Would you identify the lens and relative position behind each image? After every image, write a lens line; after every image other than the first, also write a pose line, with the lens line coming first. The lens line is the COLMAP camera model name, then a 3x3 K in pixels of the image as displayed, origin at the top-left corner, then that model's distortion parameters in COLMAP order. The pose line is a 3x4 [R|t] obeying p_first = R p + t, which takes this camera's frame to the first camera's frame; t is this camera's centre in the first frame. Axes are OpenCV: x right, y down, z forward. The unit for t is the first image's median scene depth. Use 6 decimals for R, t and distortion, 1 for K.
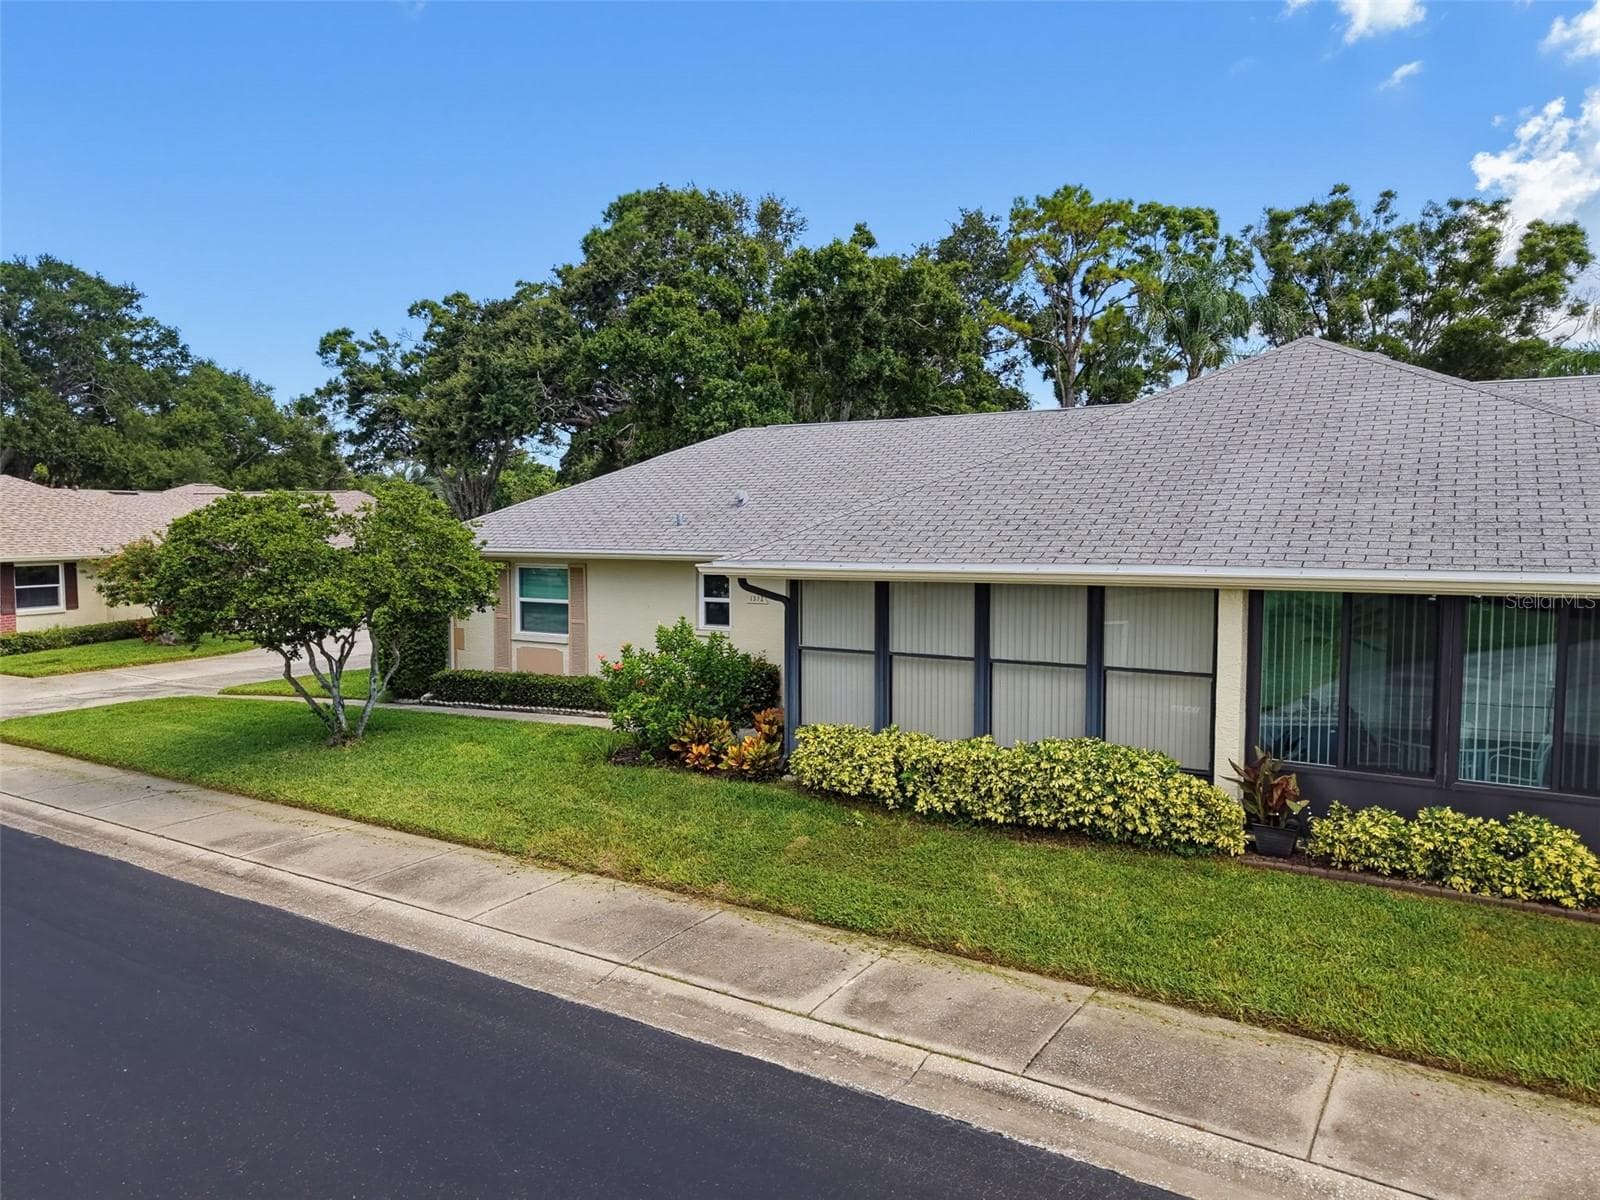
lens RADIAL K [[1127.1, 0, 799.8], [0, 1127.1, 604.7], [0, 0, 1]] dist [0.024698, -0.033056]
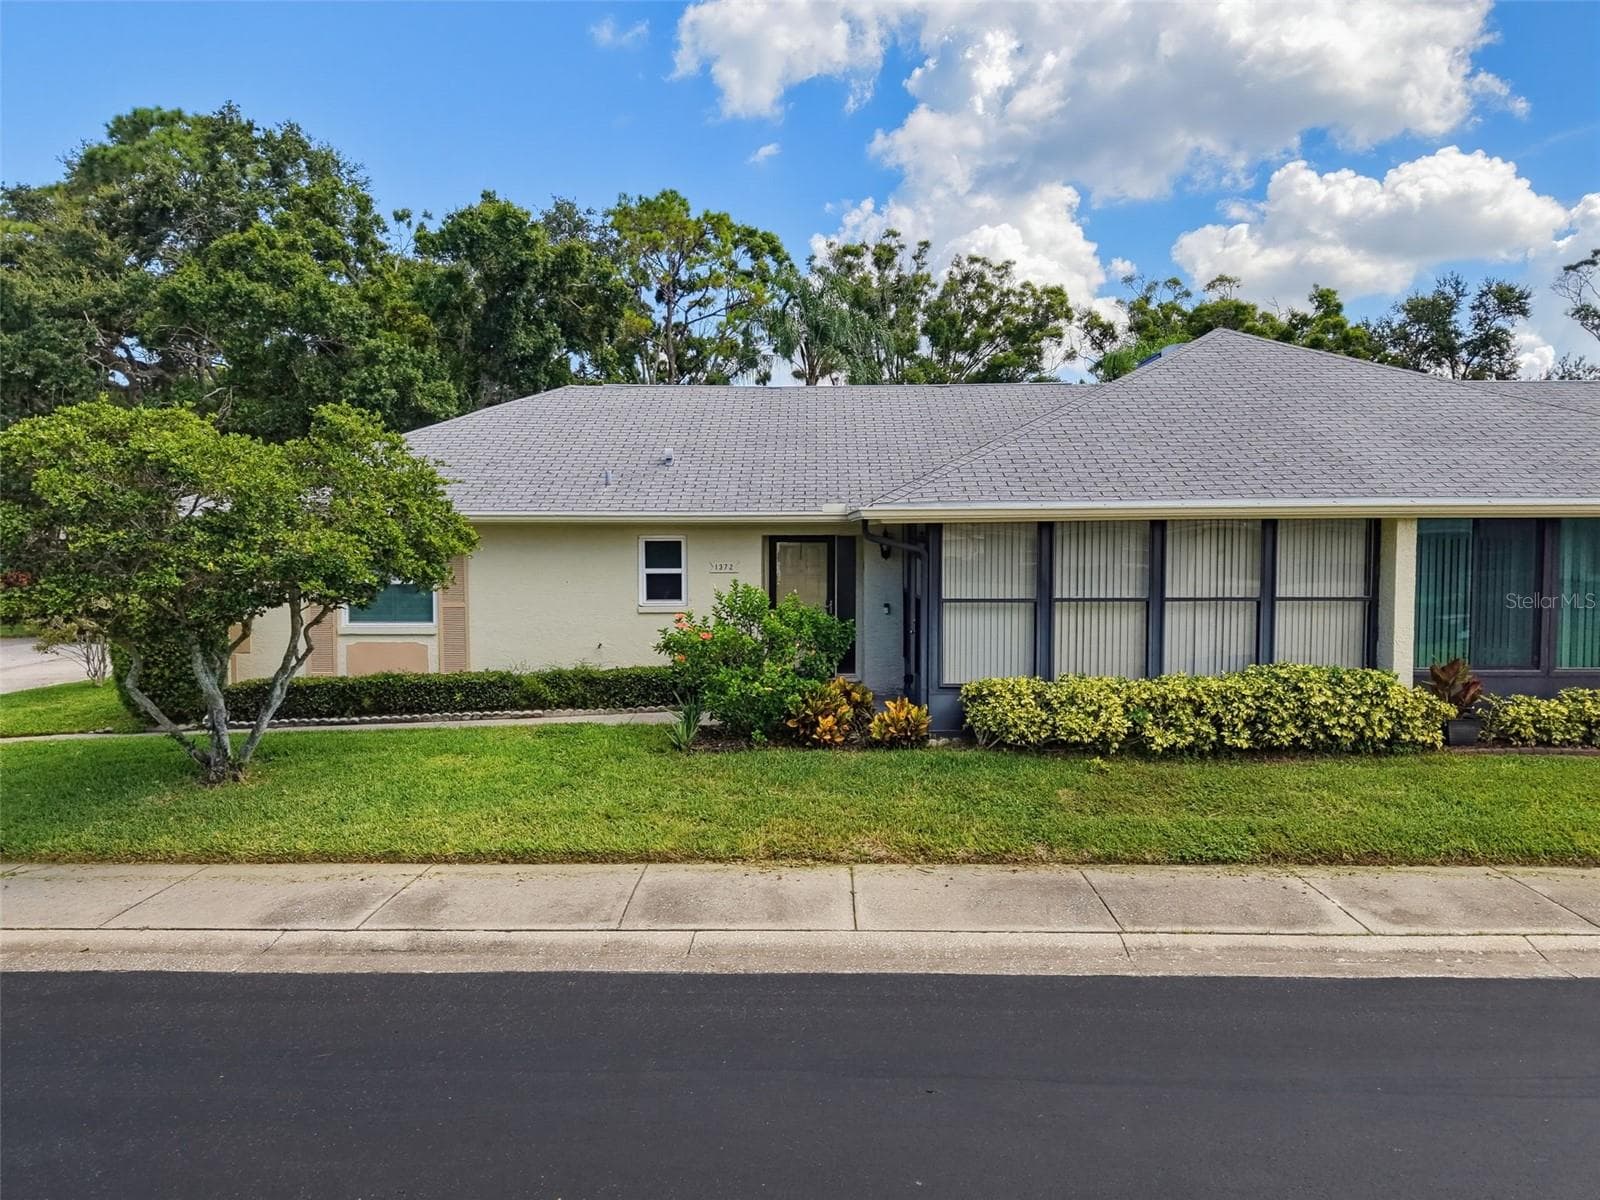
lens RADIAL K [[1127.1, 0, 805.8], [0, 1127.1, 604.0], [0, 0, 1]] dist [0.024698, -0.033056]
pose [[0.848744, -0.026678, 0.528131, -0.639007], [0.040314, 0.999084, -0.014320, 0.055932], [-0.527265, 0.033446, 0.849042, 0.304815]]
